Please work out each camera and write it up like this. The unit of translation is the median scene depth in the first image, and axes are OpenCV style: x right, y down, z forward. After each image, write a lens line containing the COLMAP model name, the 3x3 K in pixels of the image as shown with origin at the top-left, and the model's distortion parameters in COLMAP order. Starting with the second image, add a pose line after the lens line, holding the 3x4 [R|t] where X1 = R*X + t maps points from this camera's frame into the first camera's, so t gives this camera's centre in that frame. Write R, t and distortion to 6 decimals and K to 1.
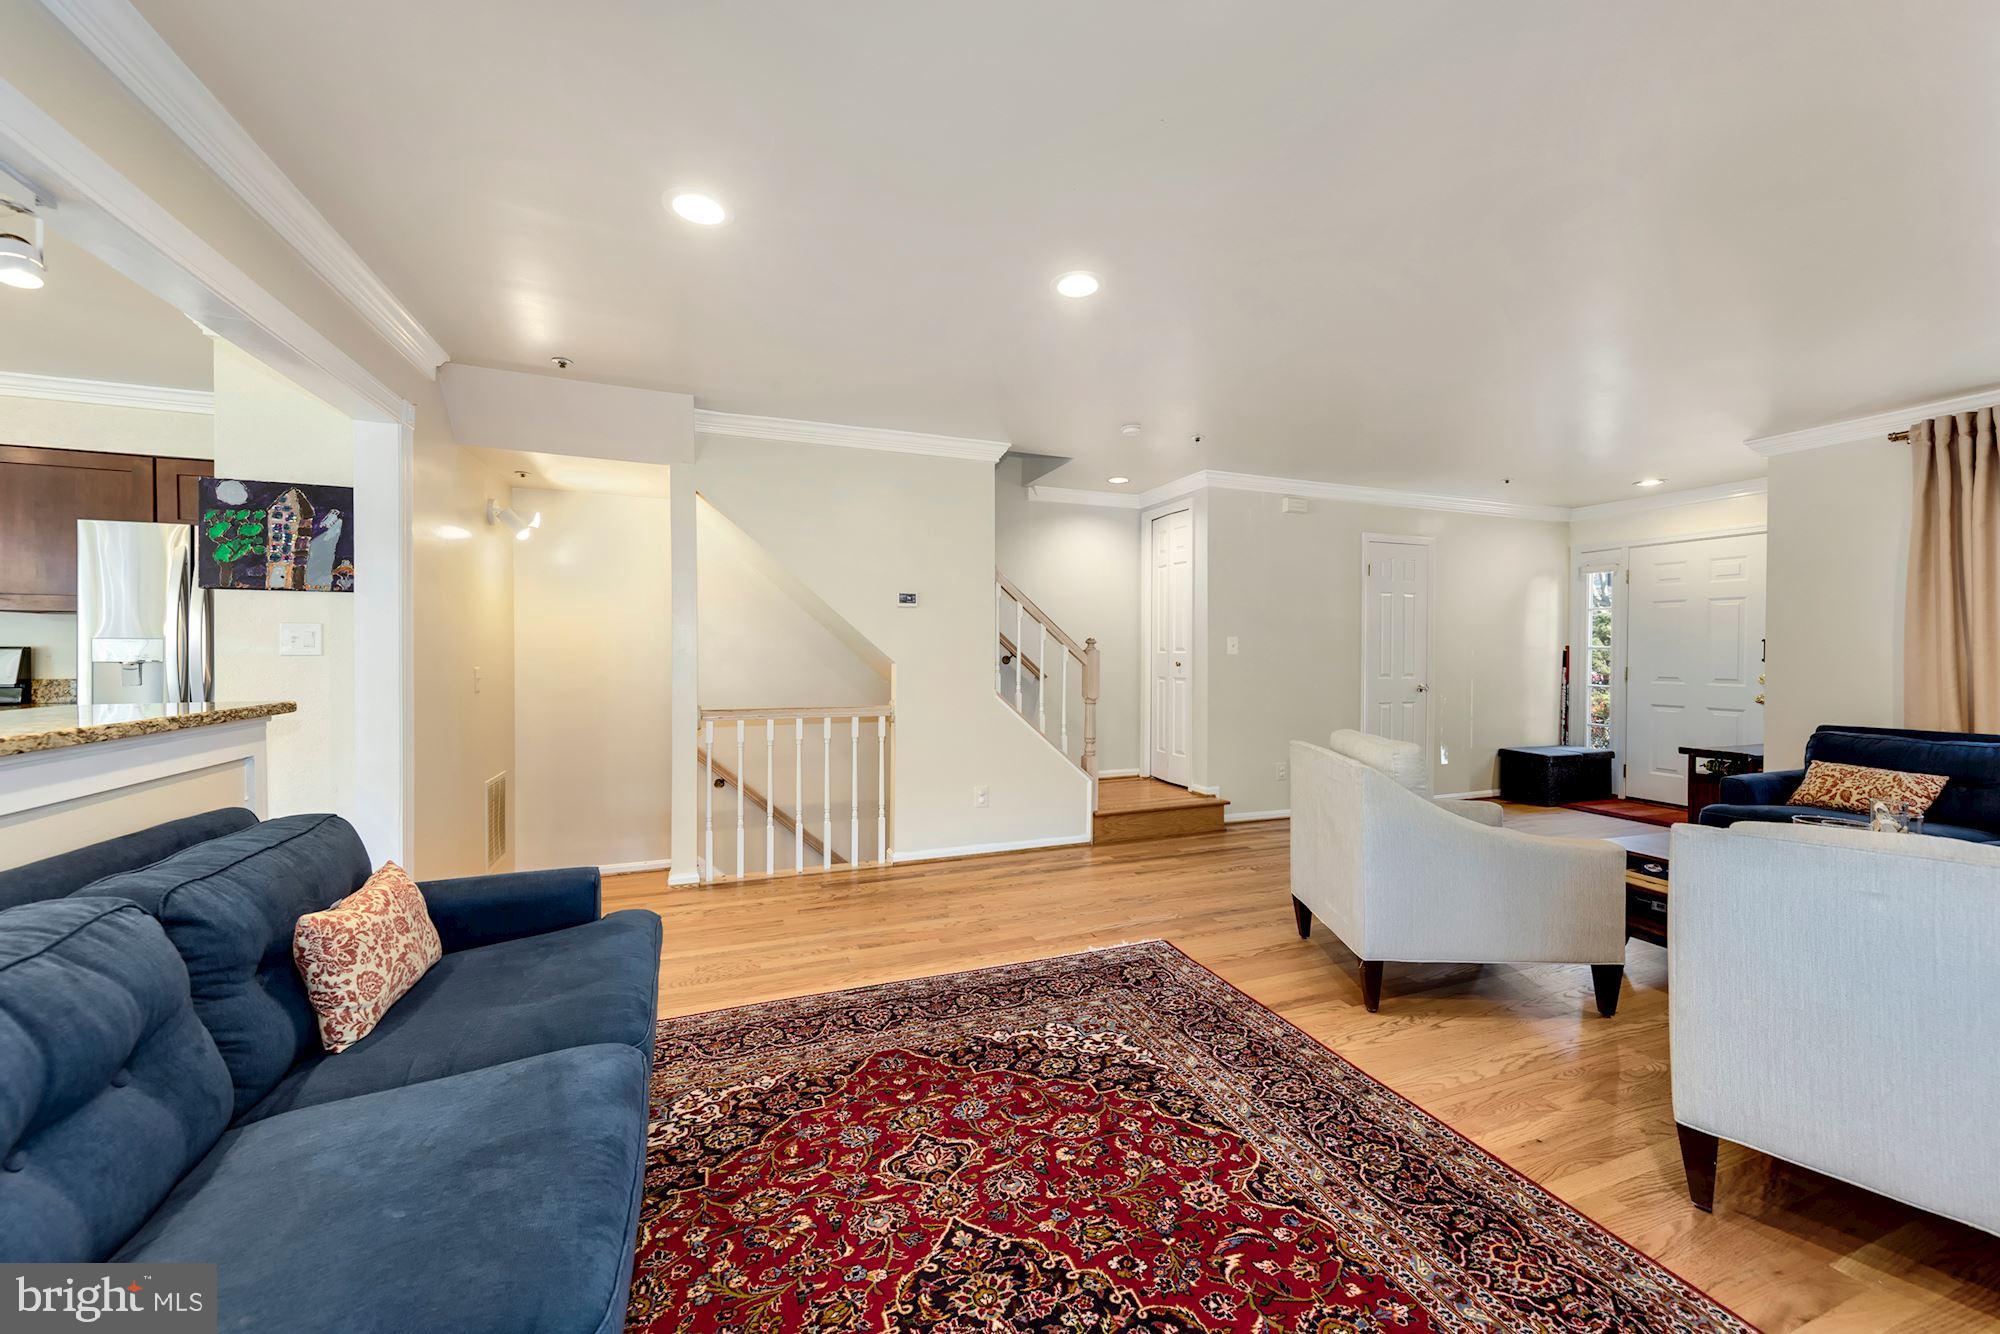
lens RADIAL K [[762.9, 0, 1000.2], [0, 762.9, 647.3], [0, 0, 1]] dist [0.003542, -0.001051]
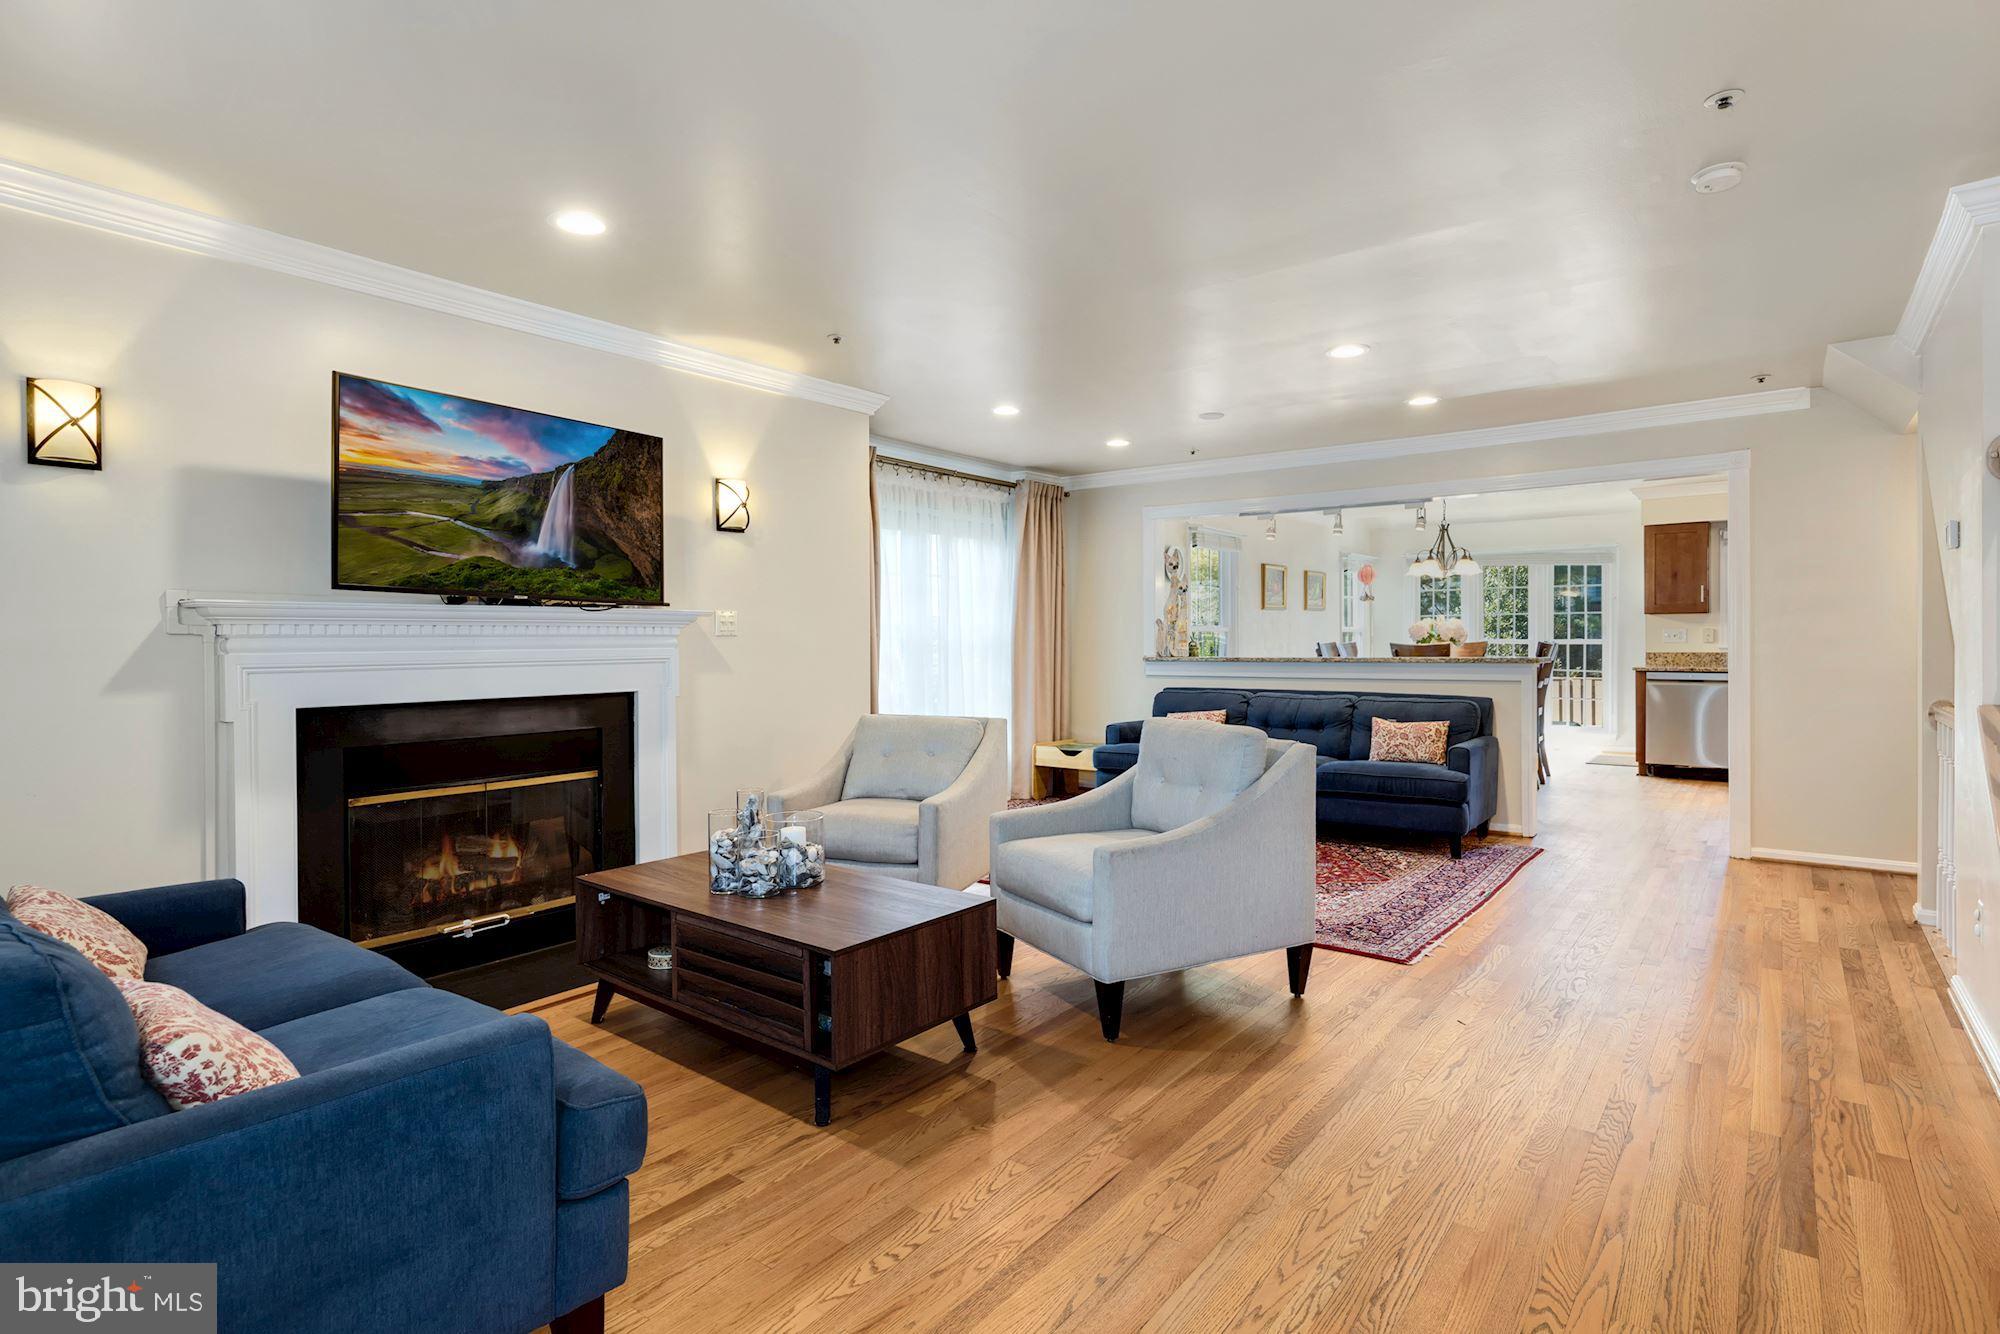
lens RADIAL K [[985.8, 0, 988.8], [0, 985.8, 655.0], [0, 0, 1]] dist [-0.002393, 0.000581]
pose [[-0.862113, 0.008334, -0.506648, 1.721067], [0.005208, 0.999958, 0.007587, 0.032002], [0.506689, 0.003903, -0.862120, 2.494644]]
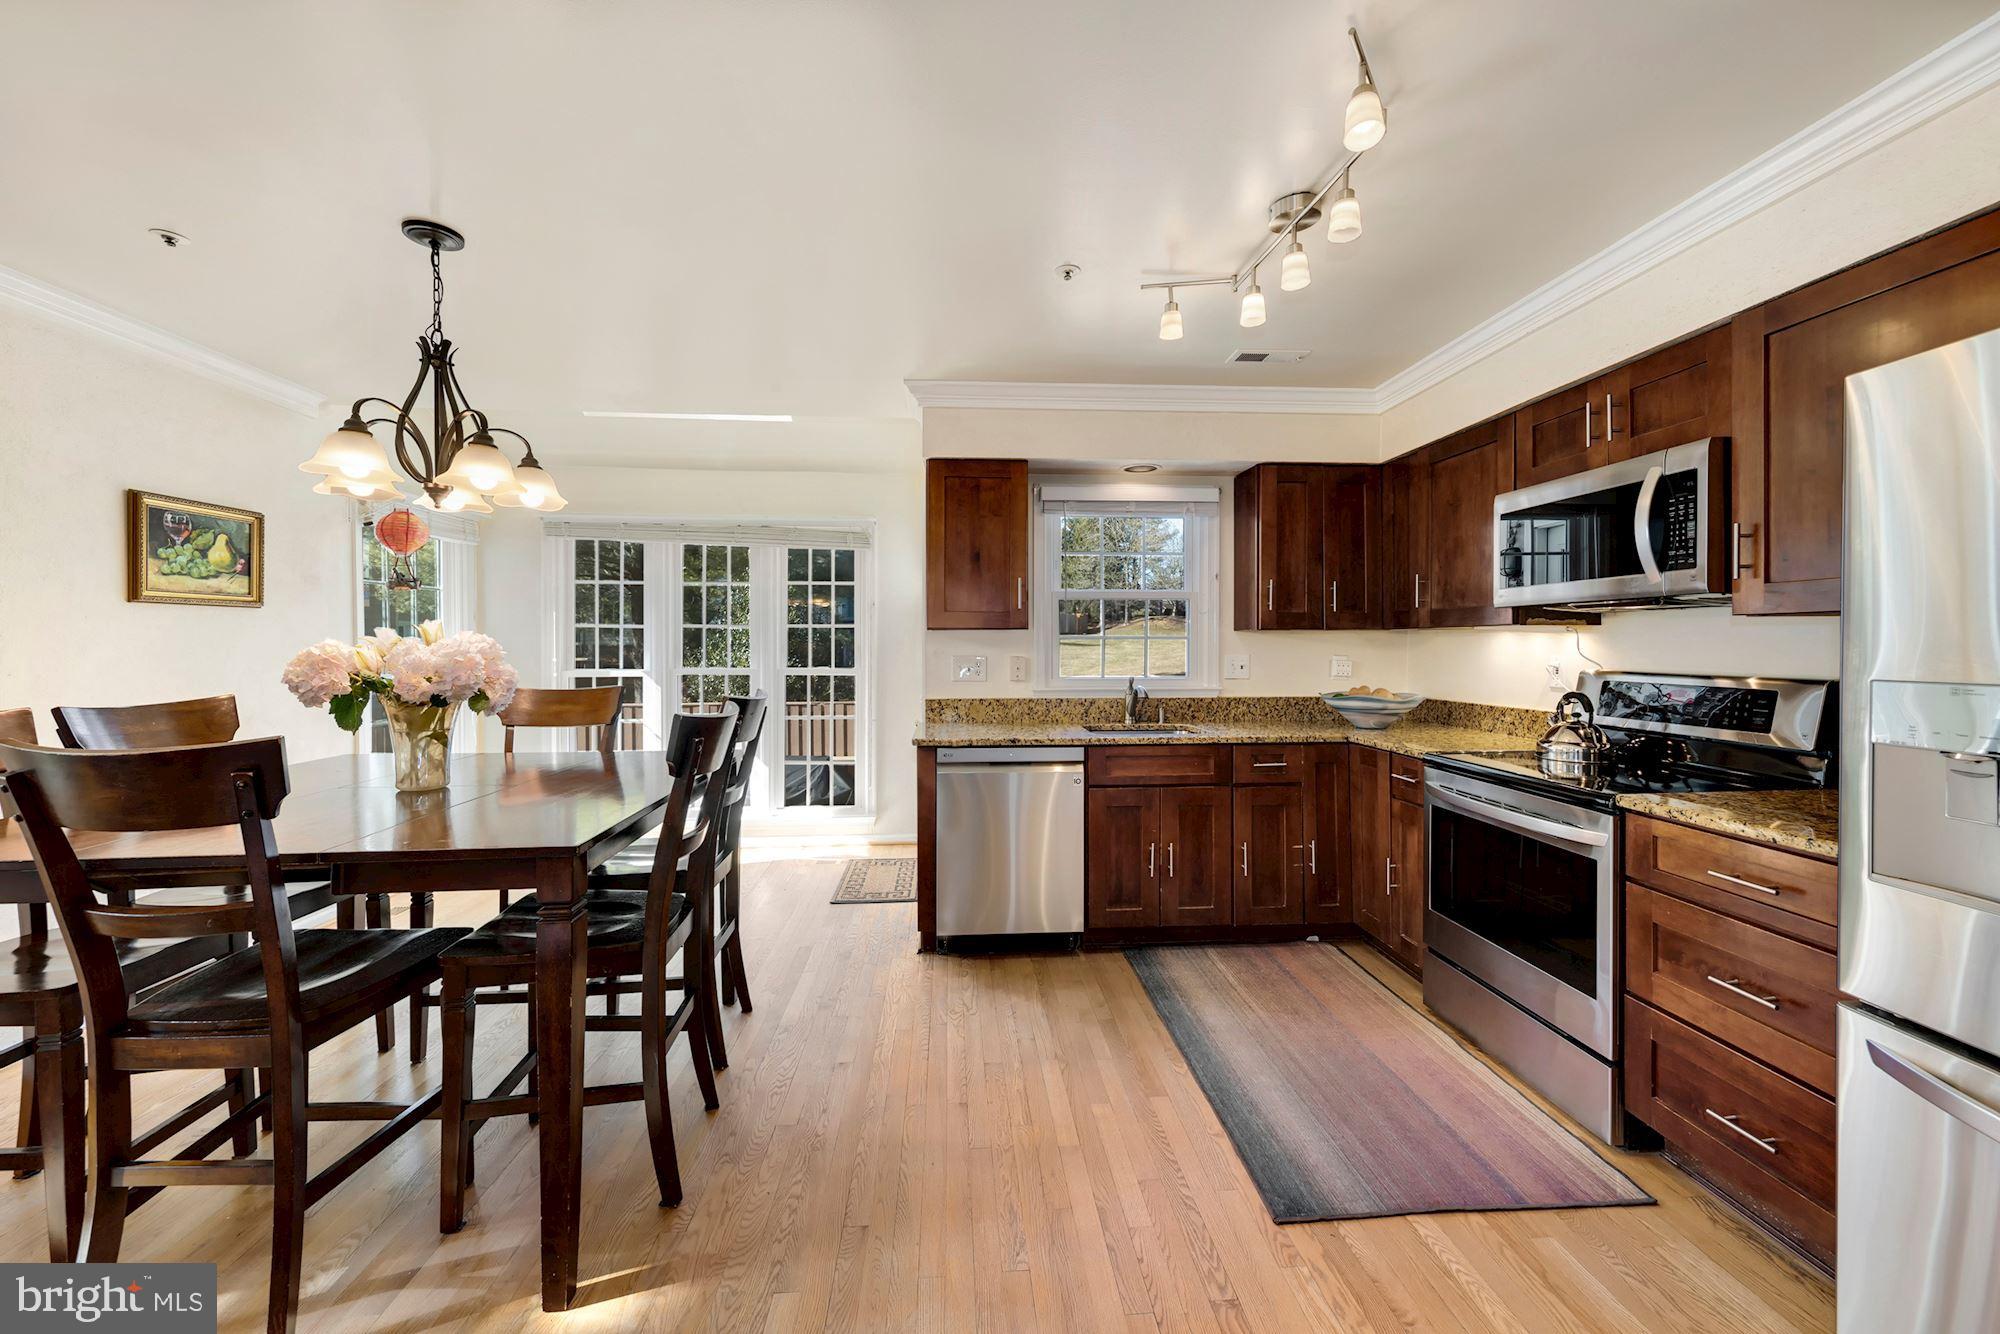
lens RADIAL K [[762.9, 0, 996.8], [0, 762.9, 654.6], [0, 0, 1]] dist [0.003542, -0.001051]
pose [[-0.291164, 0.008265, -0.956637, -1.040182], [0.007274, 0.999953, 0.006426, -0.044293], [0.956645, -0.005088, -0.291210, 1.040011]]
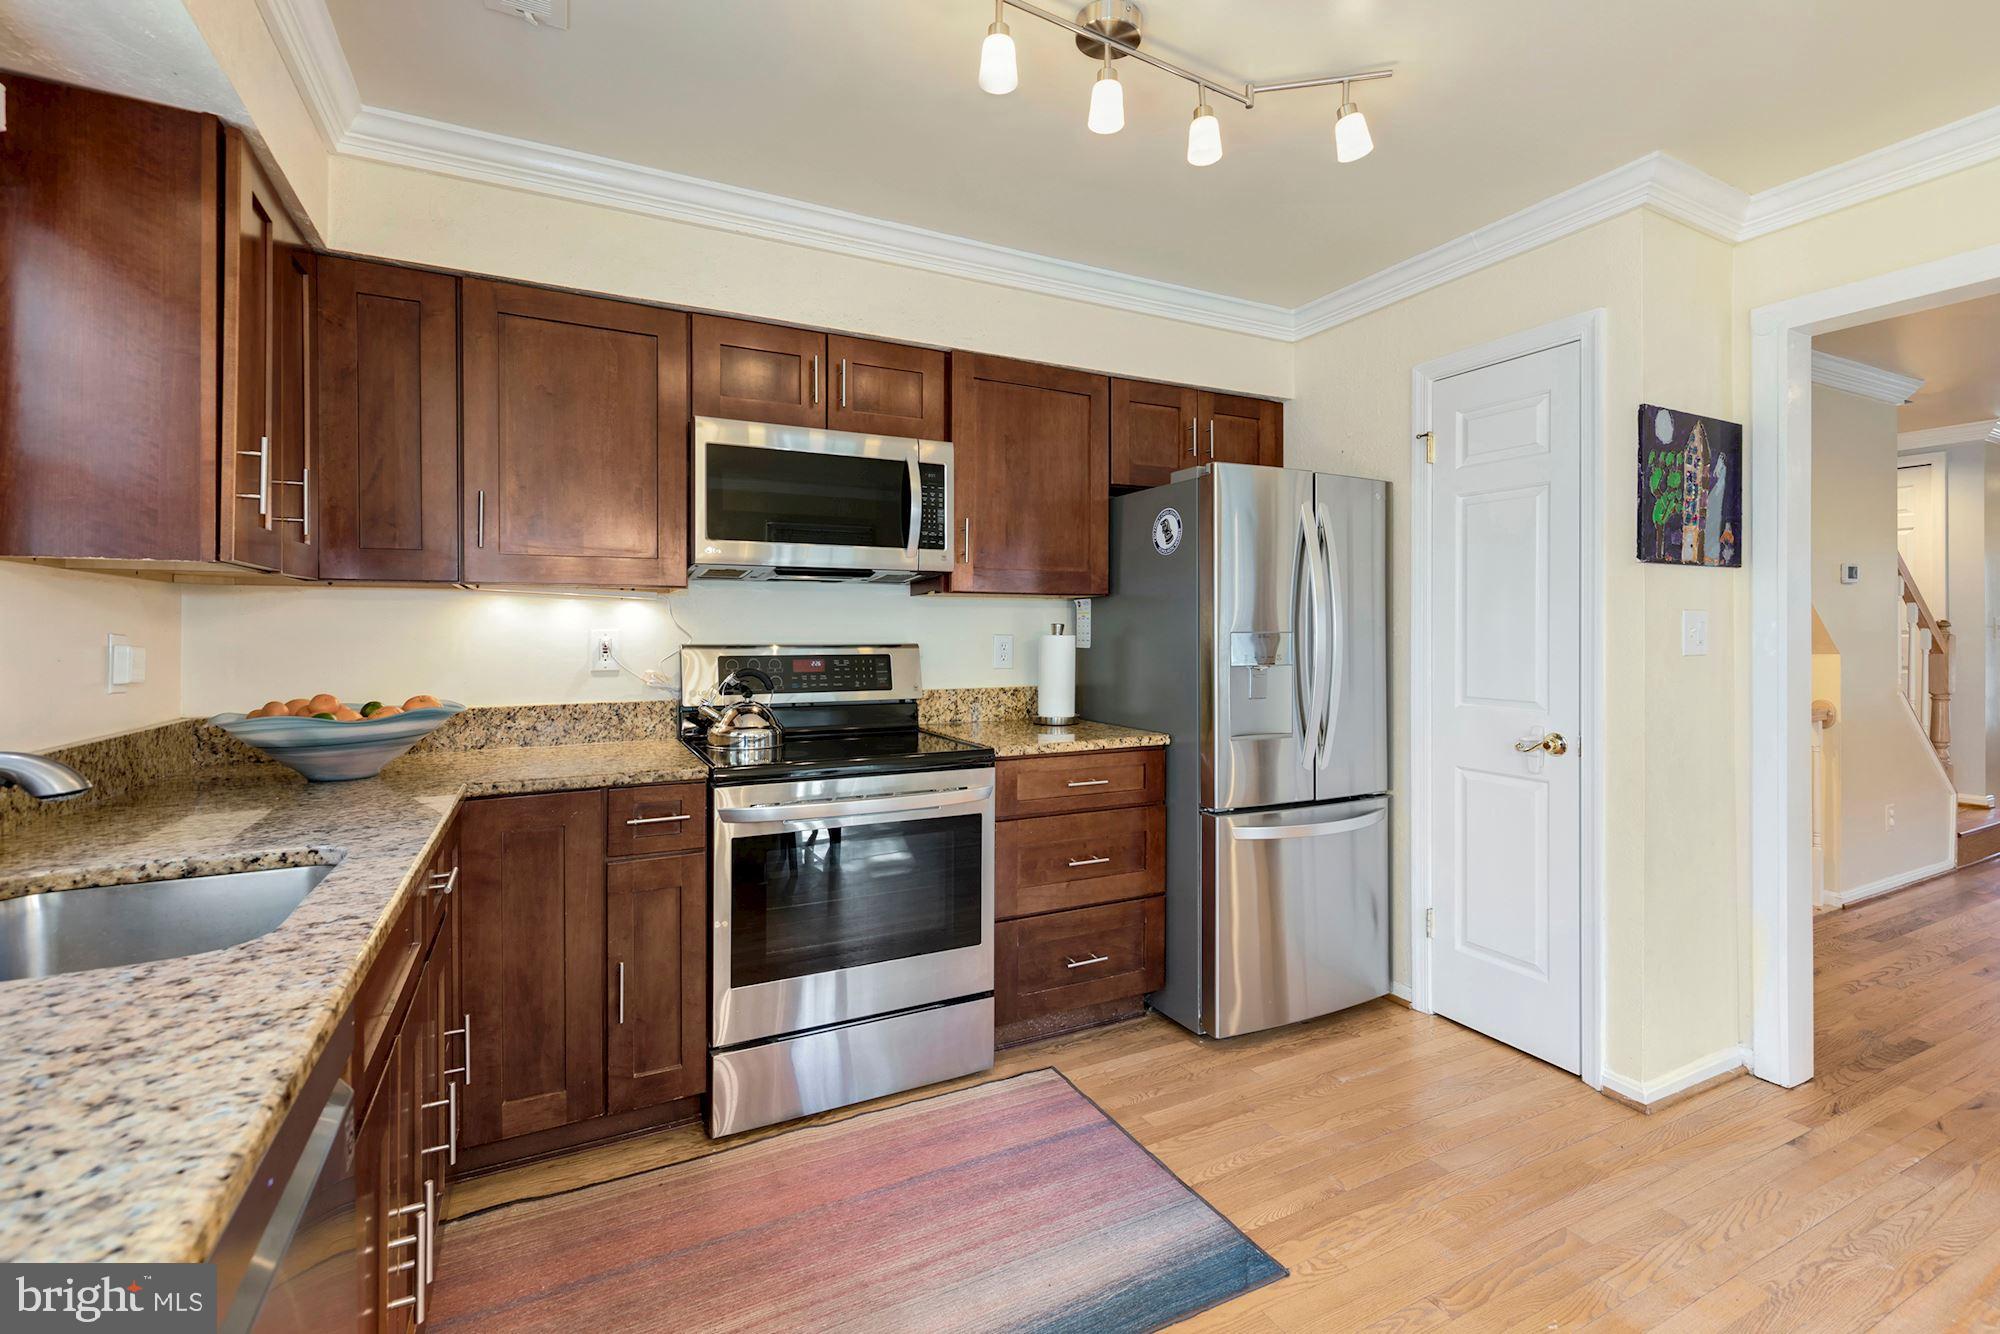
lens RADIAL K [[887.5, 0, 1005.9], [0, 887.5, 633.1], [0, 0, 1]] dist [0.009720, -0.002049]
pose [[0.992686, -0.006135, 0.120567, -2.223161], [0.005207, 0.999954, 0.008017, -0.028256], [-0.120611, -0.007330, 0.992673, 0.325119]]
